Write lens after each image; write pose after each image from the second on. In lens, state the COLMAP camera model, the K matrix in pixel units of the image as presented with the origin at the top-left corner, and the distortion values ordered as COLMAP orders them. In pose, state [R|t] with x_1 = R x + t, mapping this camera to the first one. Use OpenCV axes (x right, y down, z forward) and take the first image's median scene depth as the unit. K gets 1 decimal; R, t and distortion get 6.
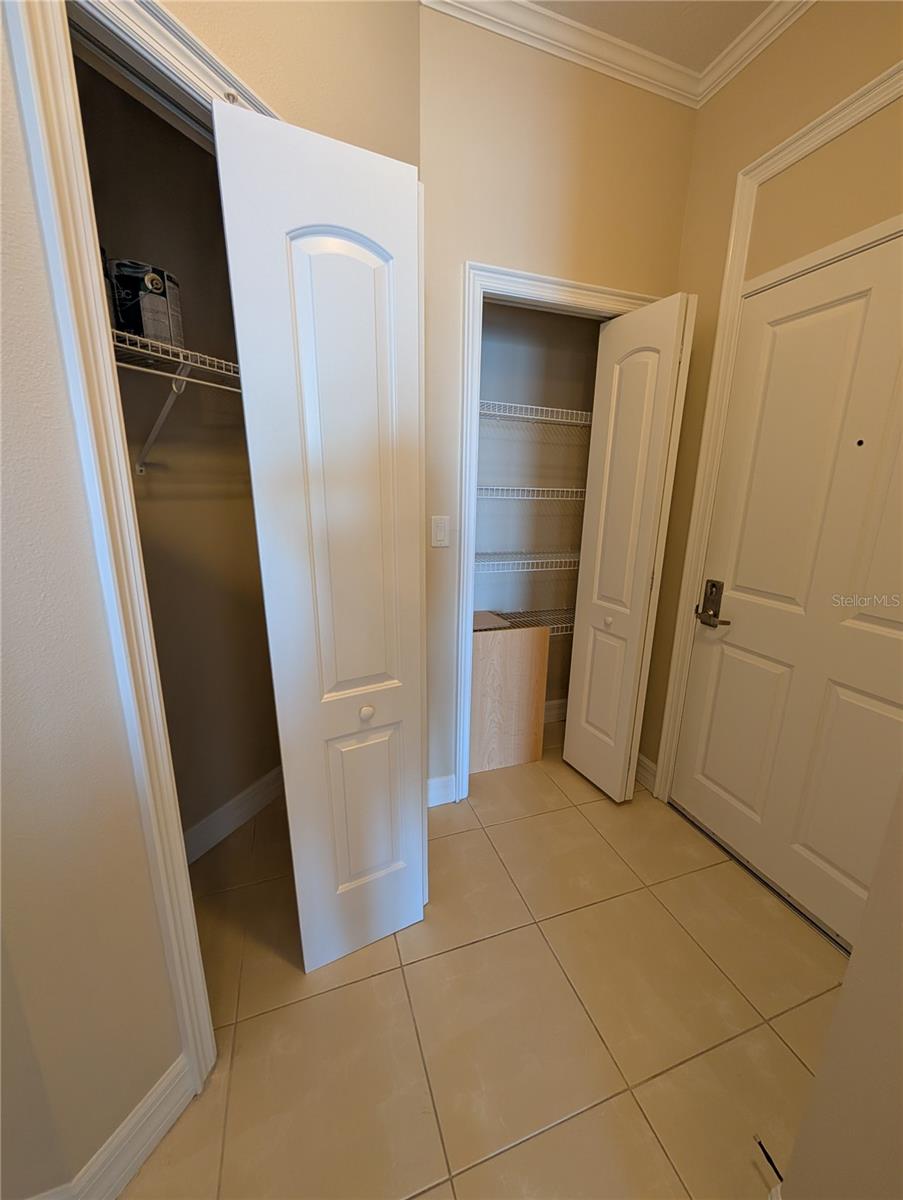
lens RADIAL K [[455.4, 0, 449.7], [0, 455.4, 600.1], [0, 0, 1]] dist [-0.002419, 0.000520]
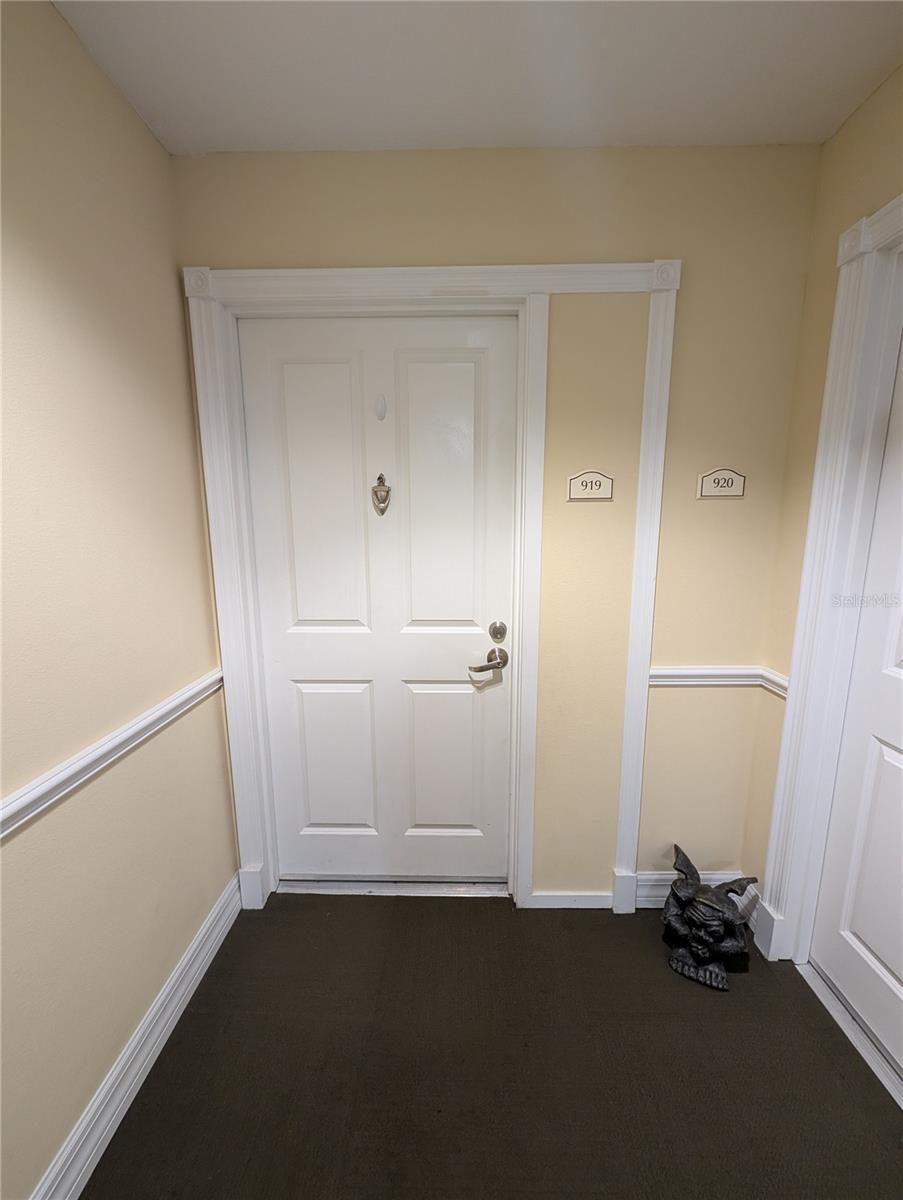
lens RADIAL K [[455.4, 0, 450.8], [0, 455.4, 596.9], [0, 0, 1]] dist [-0.002419, 0.000520]
pose [[0.350783, -0.172424, 0.920446, -0.143078], [0.238764, 0.966886, 0.090130, -0.100289], [-0.905507, 0.188153, 0.380336, 0.380368]]
